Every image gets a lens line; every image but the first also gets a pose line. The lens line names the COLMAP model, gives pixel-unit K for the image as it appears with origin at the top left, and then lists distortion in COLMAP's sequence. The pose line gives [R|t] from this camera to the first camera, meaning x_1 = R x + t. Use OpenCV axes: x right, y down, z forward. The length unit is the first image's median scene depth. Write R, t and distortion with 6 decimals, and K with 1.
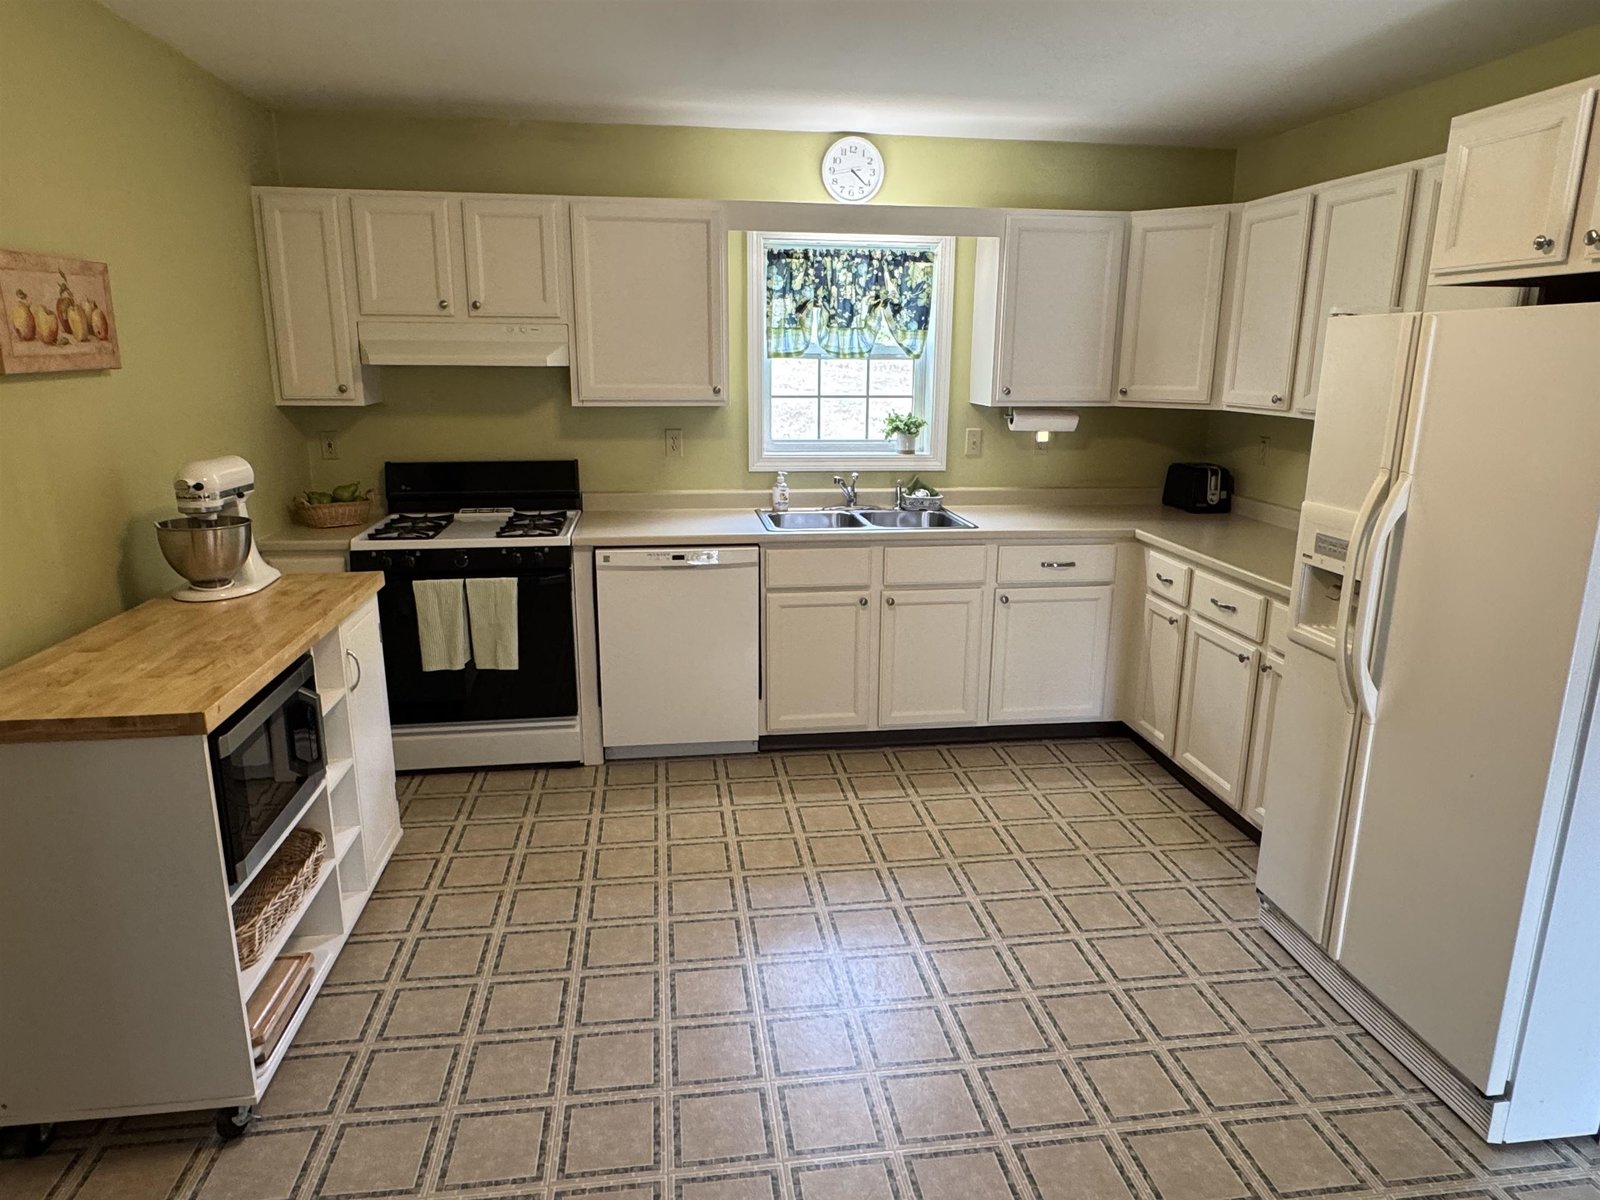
lens RADIAL K [[1025.0, 0, 816.9], [0, 1025.0, 596.8], [0, 0, 1]] dist [-0.003894, -0.004618]
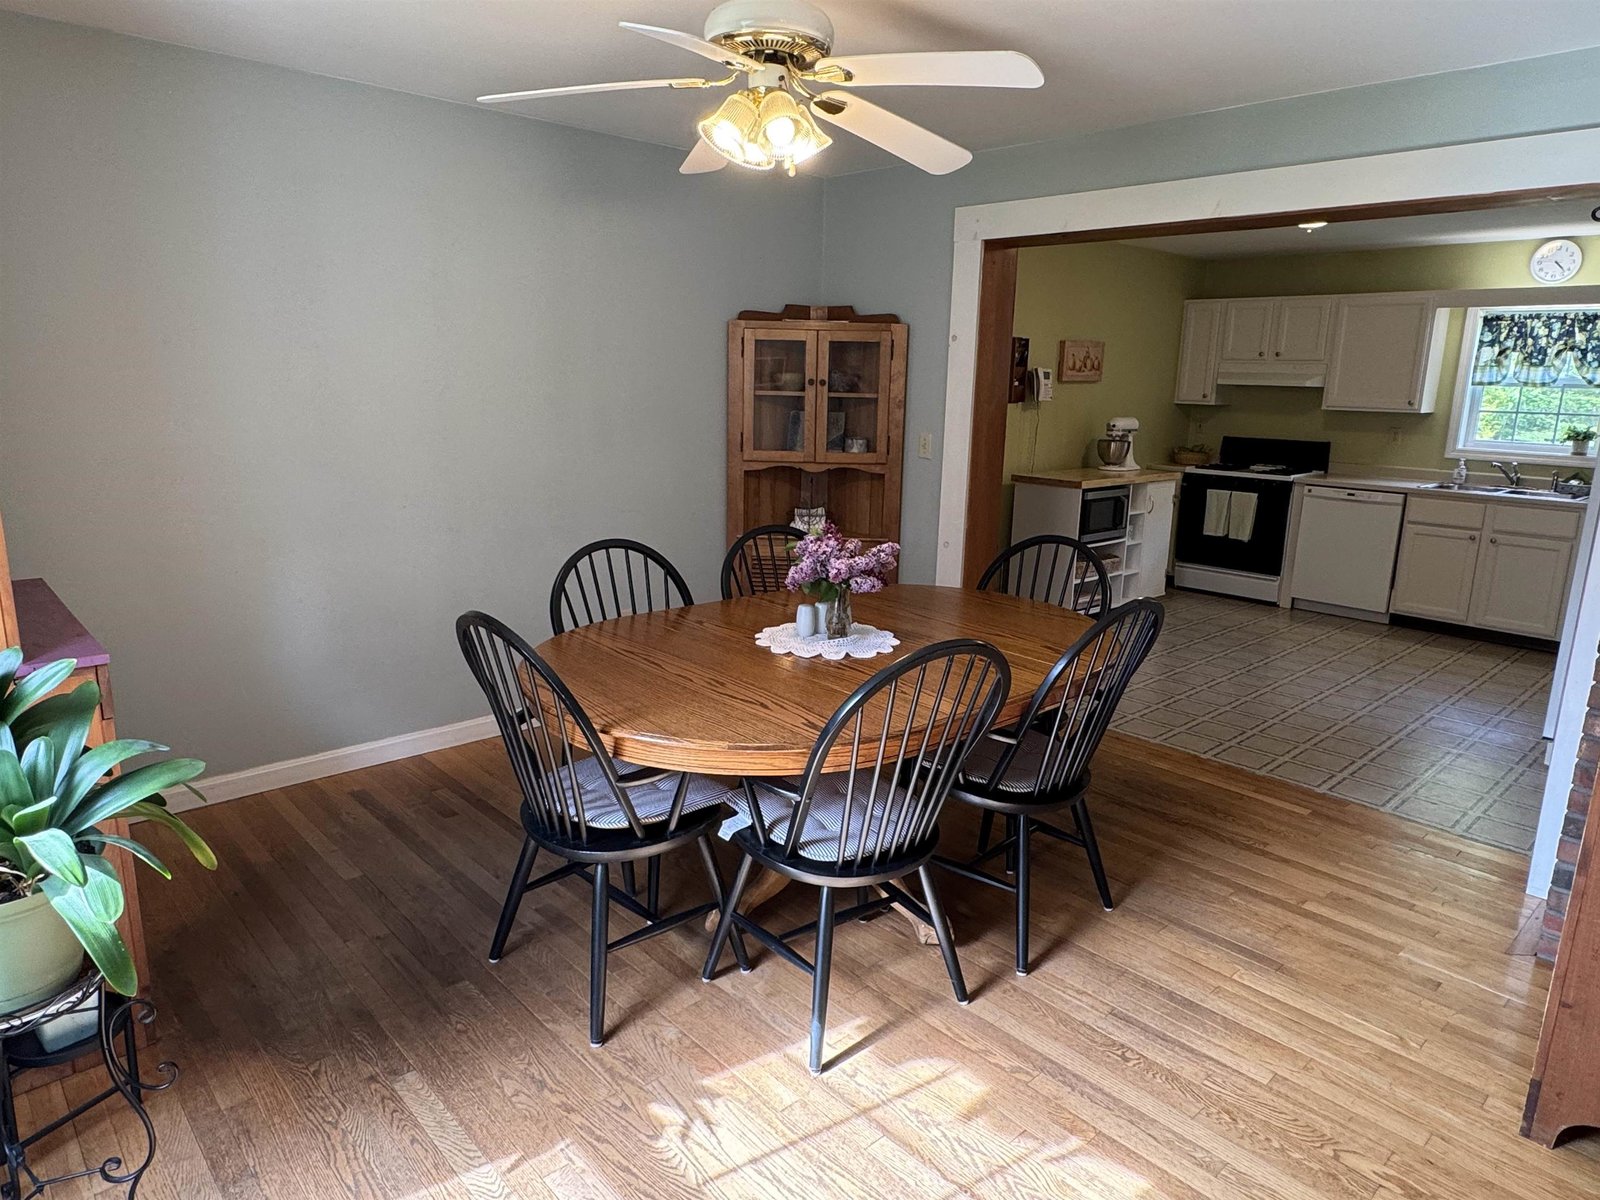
lens RADIAL K [[994.0, 0, 800.0], [0, 994.0, 600.0], [0, 0, 1]] dist [-0.008841, 0.008944]
pose [[0.575299, 0.188022, -0.796040, 0.678186], [-0.205540, 0.975224, 0.081801, 0.184668], [0.791697, 0.116558, 0.599691, -0.724457]]
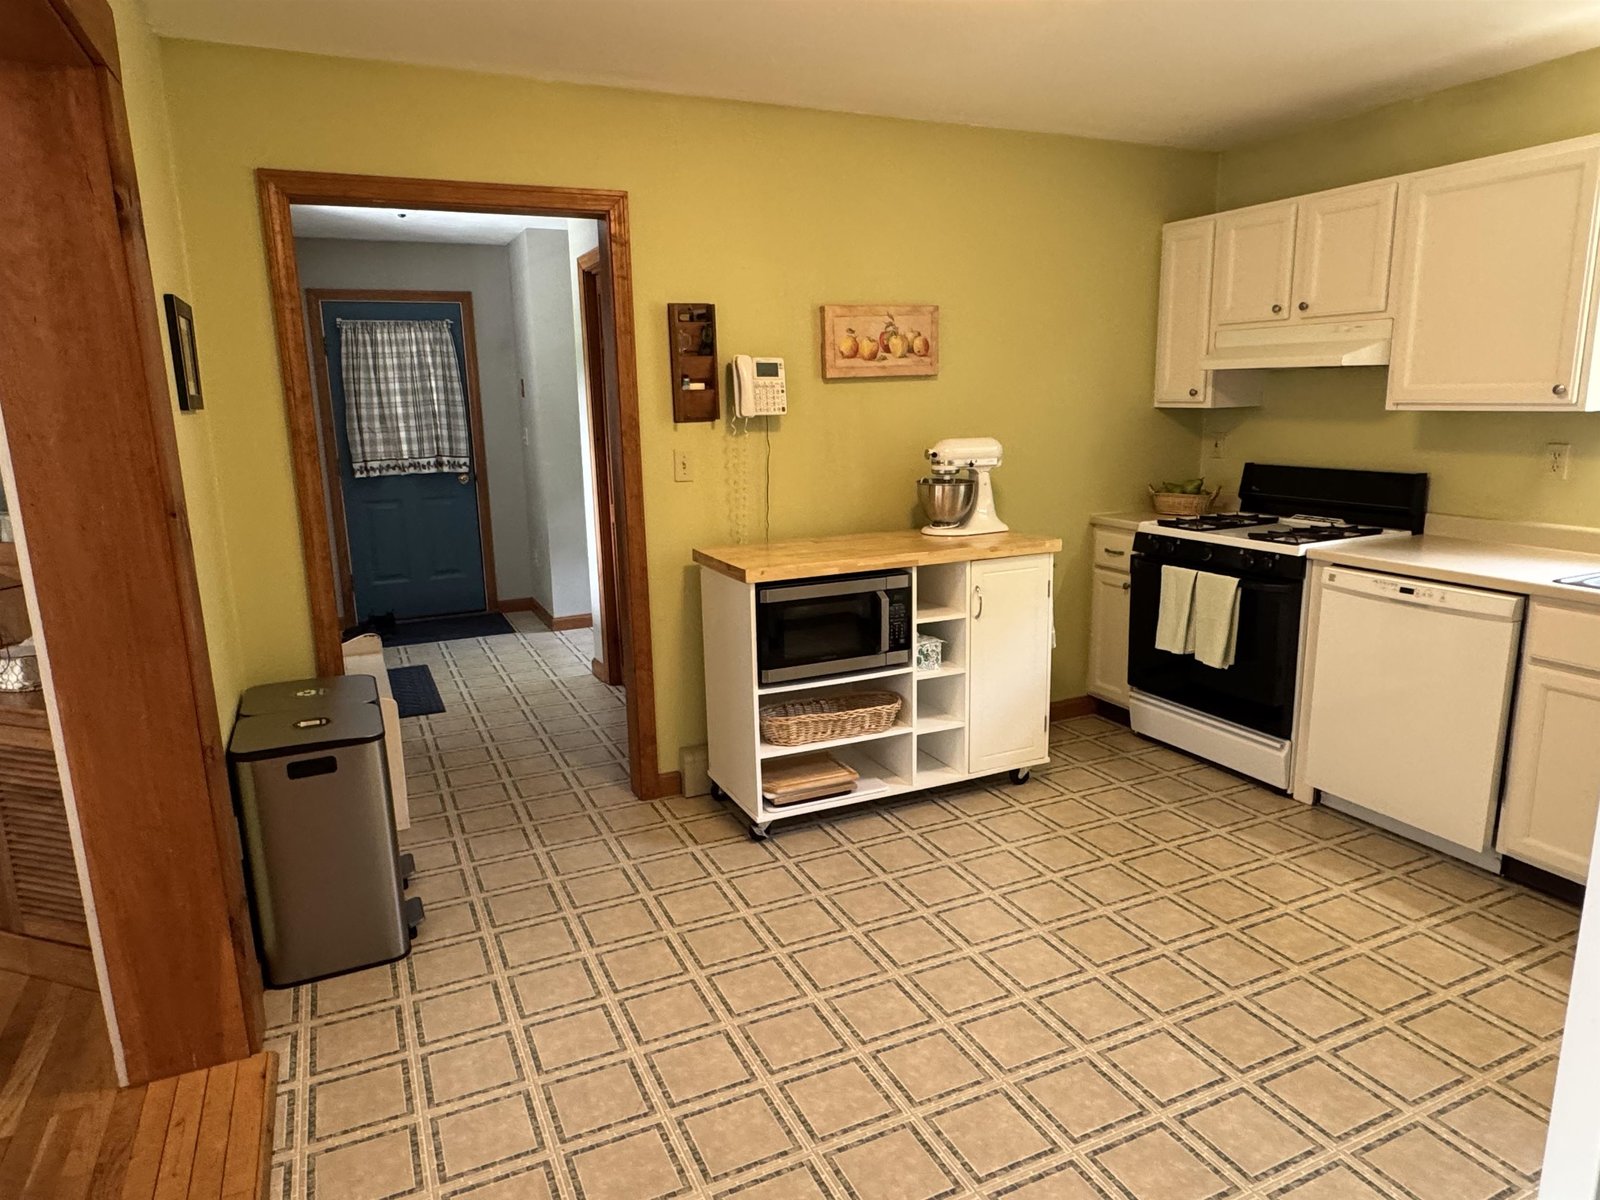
lens RADIAL K [[986.6, 0, 800.0], [0, 986.6, 600.0], [0, 0, 1]] dist [-0.020001, 0.001480]
pose [[0.289202, 0.183615, -0.939493, 0.441102], [-0.195071, 0.972142, 0.129948, -0.036121], [0.937182, 0.145687, 0.316963, 0.273776]]
